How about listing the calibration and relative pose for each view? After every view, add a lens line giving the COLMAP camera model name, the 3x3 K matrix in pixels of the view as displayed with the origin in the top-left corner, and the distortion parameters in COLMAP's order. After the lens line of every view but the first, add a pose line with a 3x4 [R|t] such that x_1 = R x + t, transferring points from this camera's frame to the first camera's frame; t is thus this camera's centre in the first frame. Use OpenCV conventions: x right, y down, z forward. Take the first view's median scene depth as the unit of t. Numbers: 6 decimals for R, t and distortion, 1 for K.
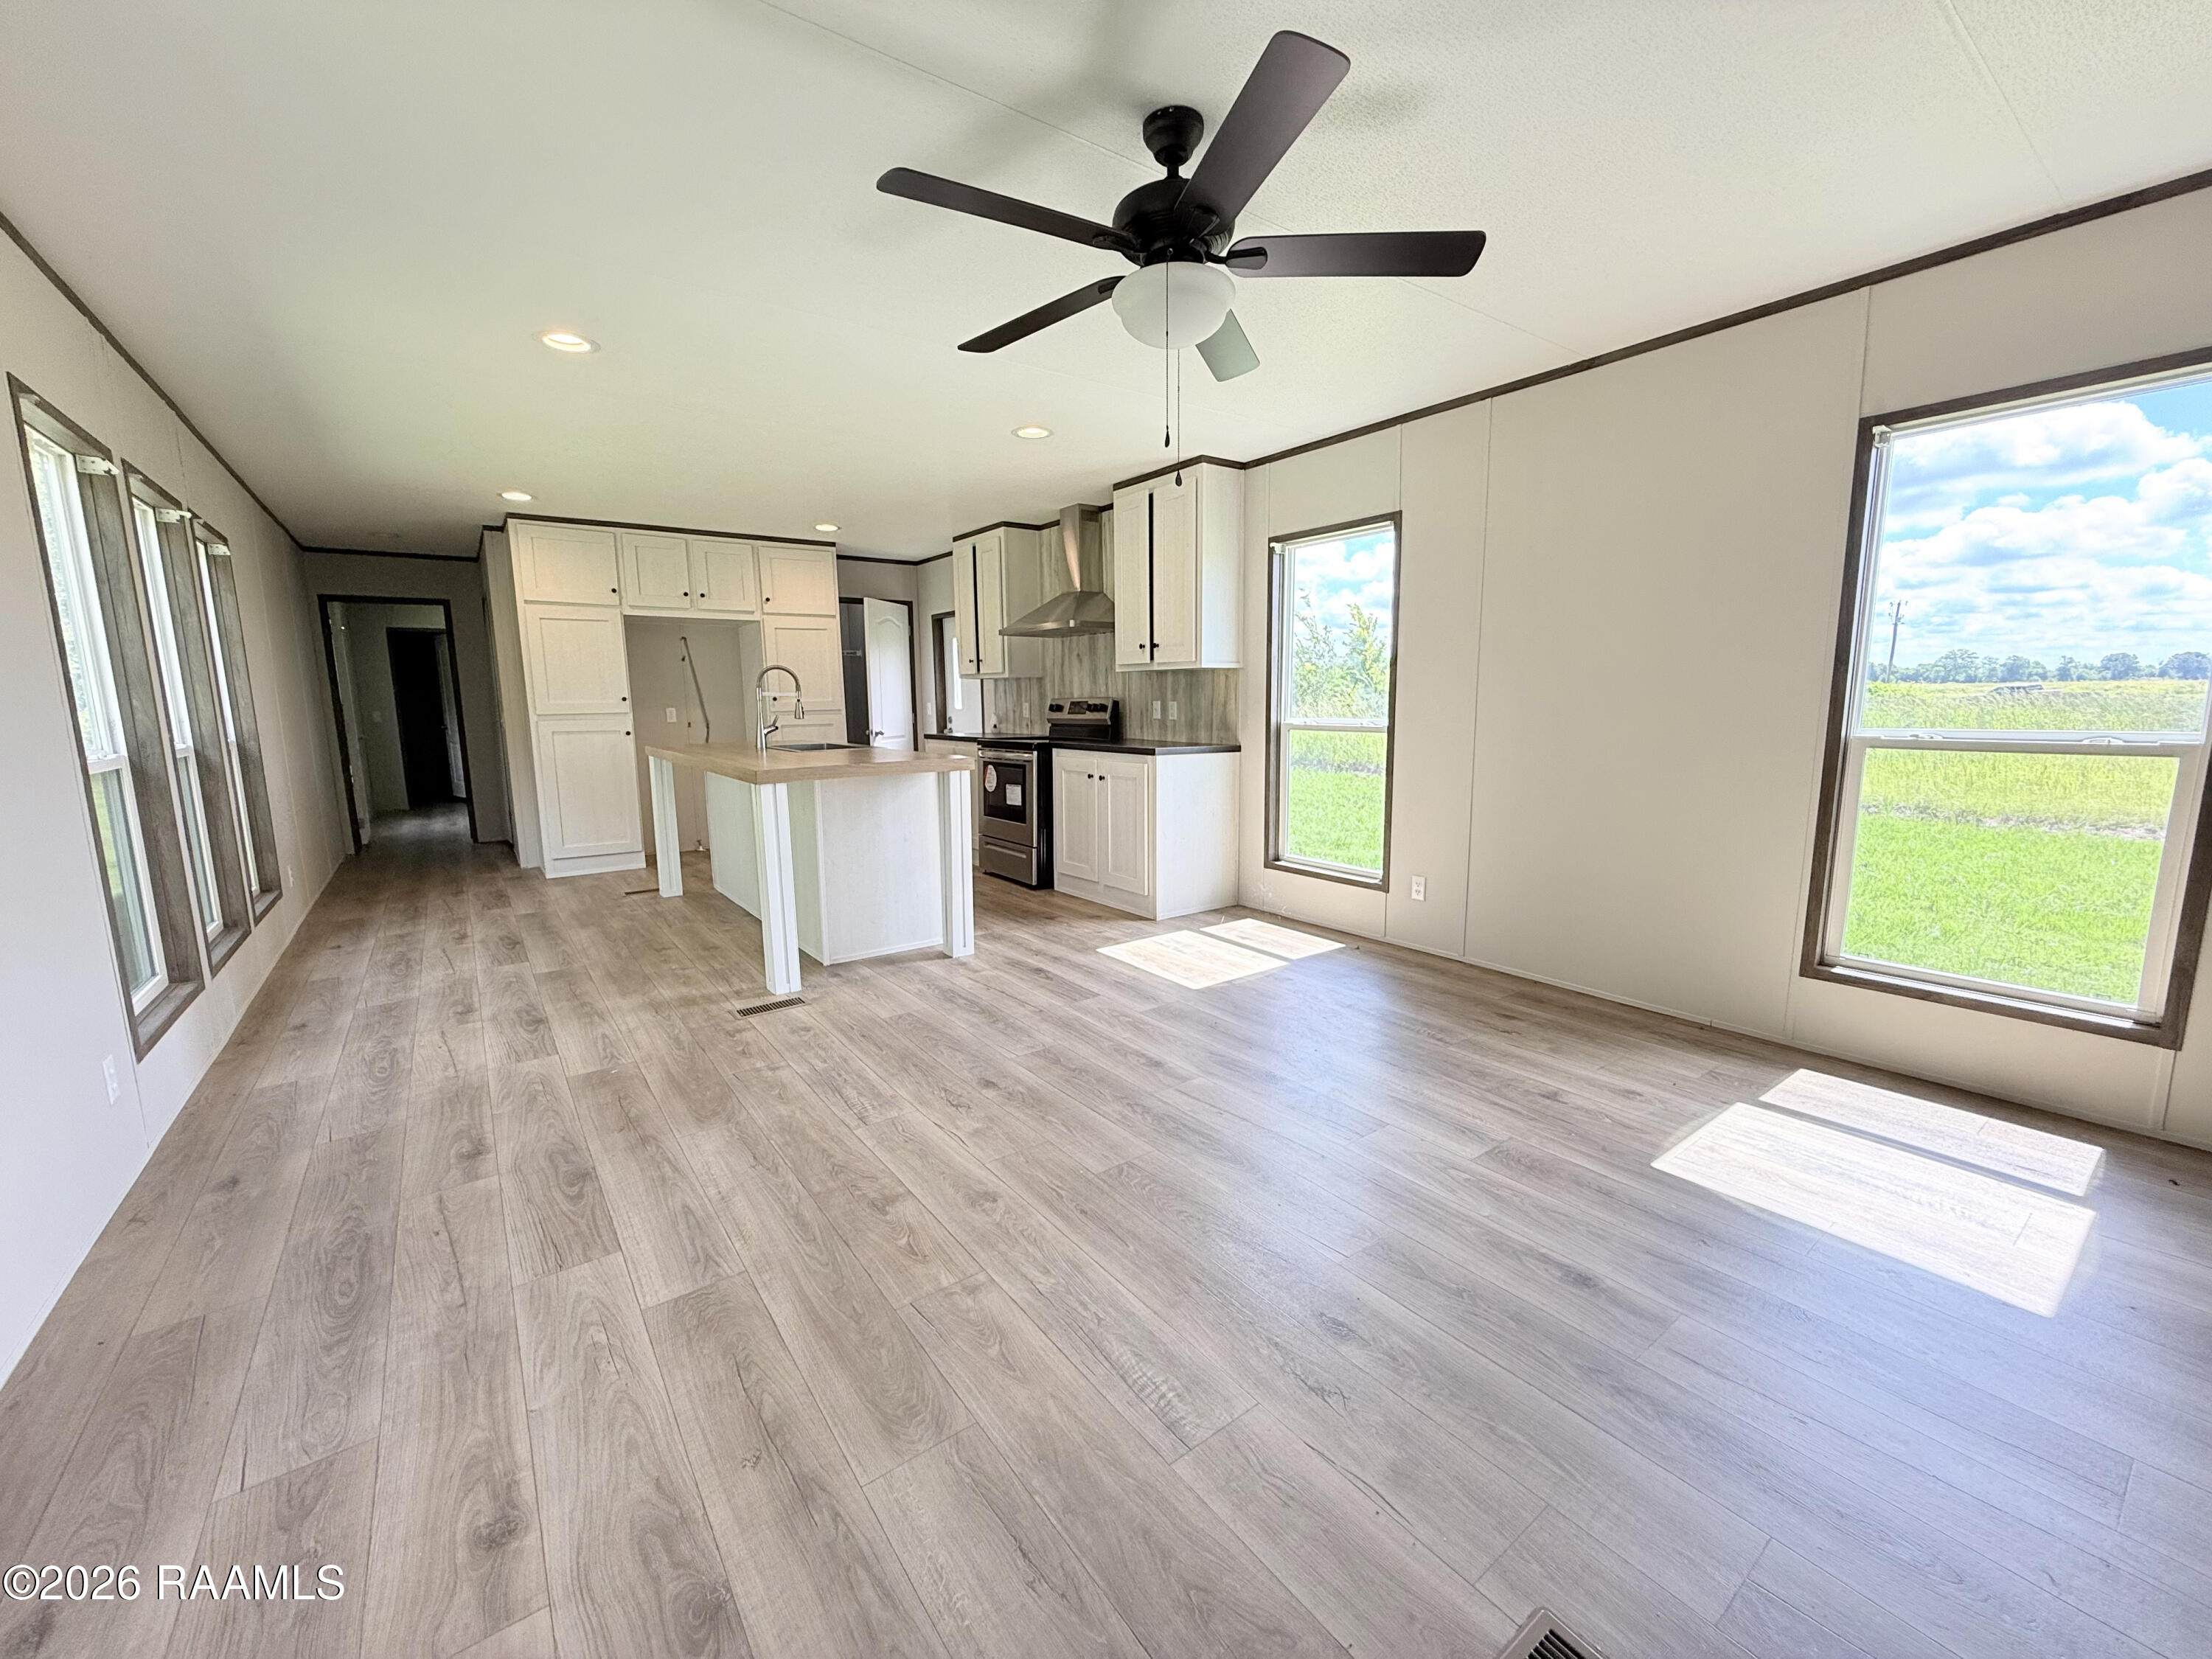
lens RADIAL K [[895.8, 0, 1107.4], [0, 895.8, 830.7], [0, 0, 1]] dist [0.004530, 0.001130]
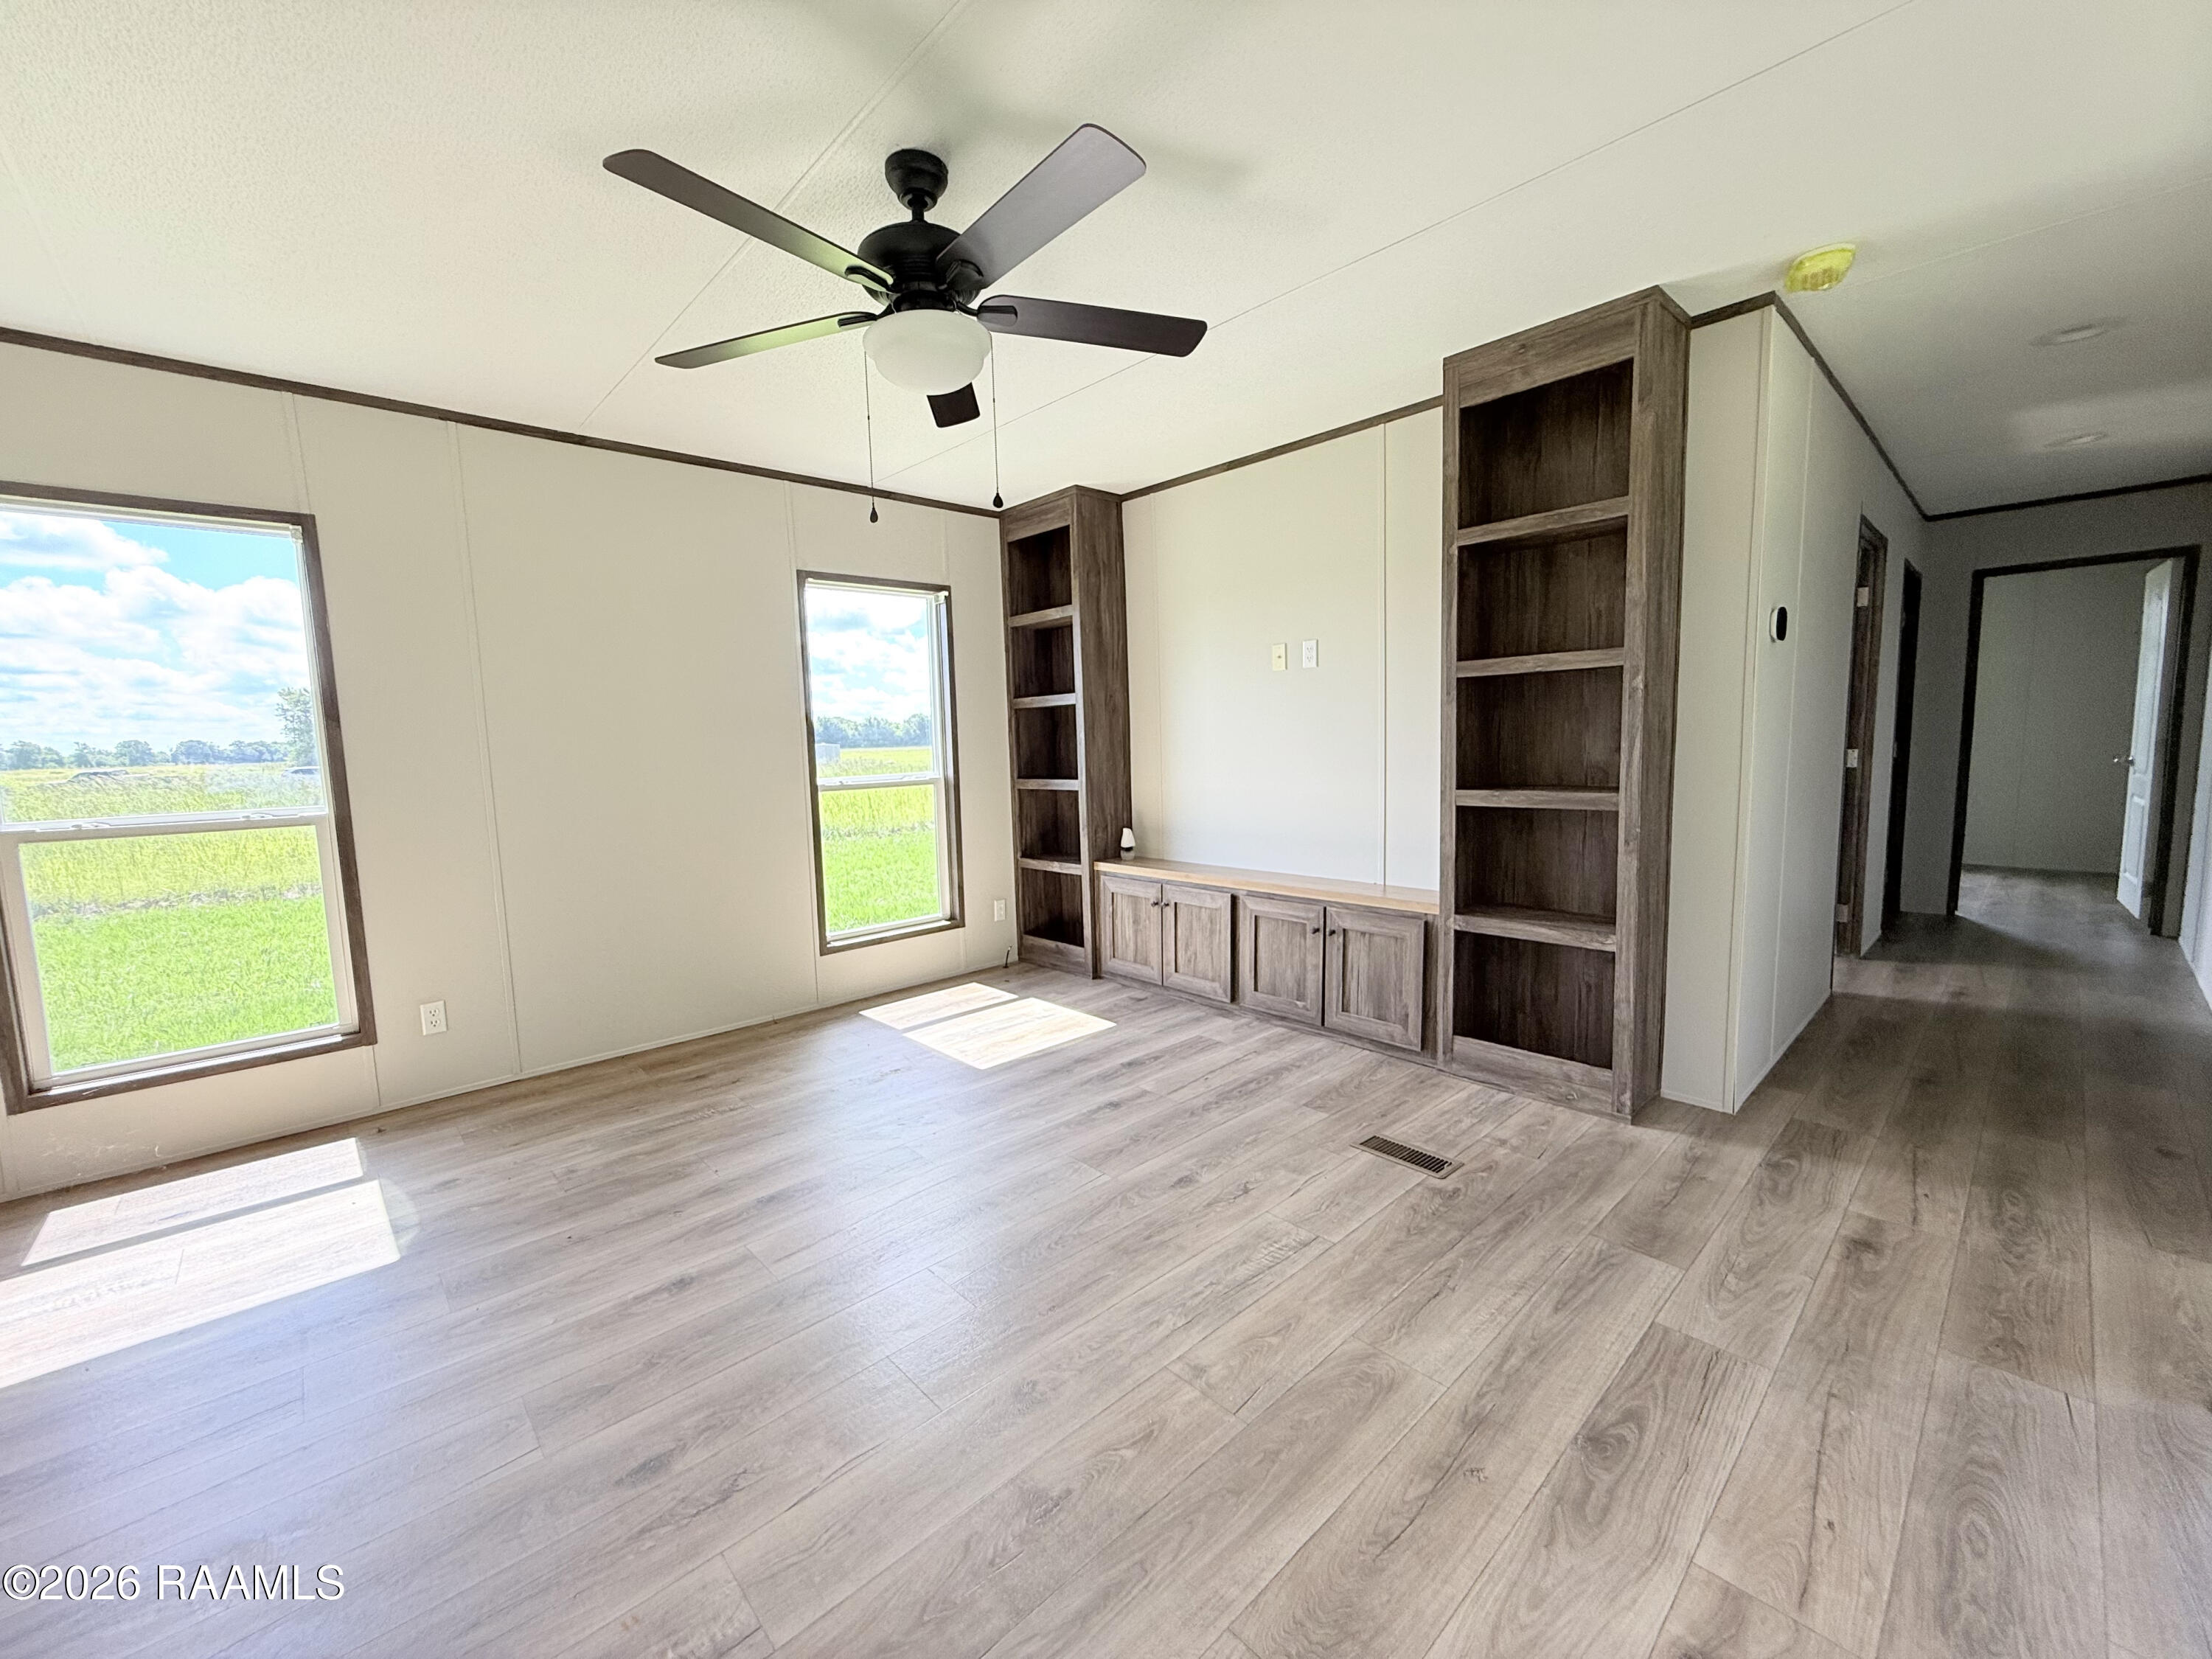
lens RADIAL K [[895.8, 0, 1103.6], [0, 895.8, 823.3], [0, 0, 1]] dist [0.004530, 0.001130]
pose [[-0.116997, -0.078851, 0.989997, -0.529303], [0.181033, 0.978449, 0.099325, -0.080545], [-0.976493, 0.190842, -0.100201, 0.561906]]
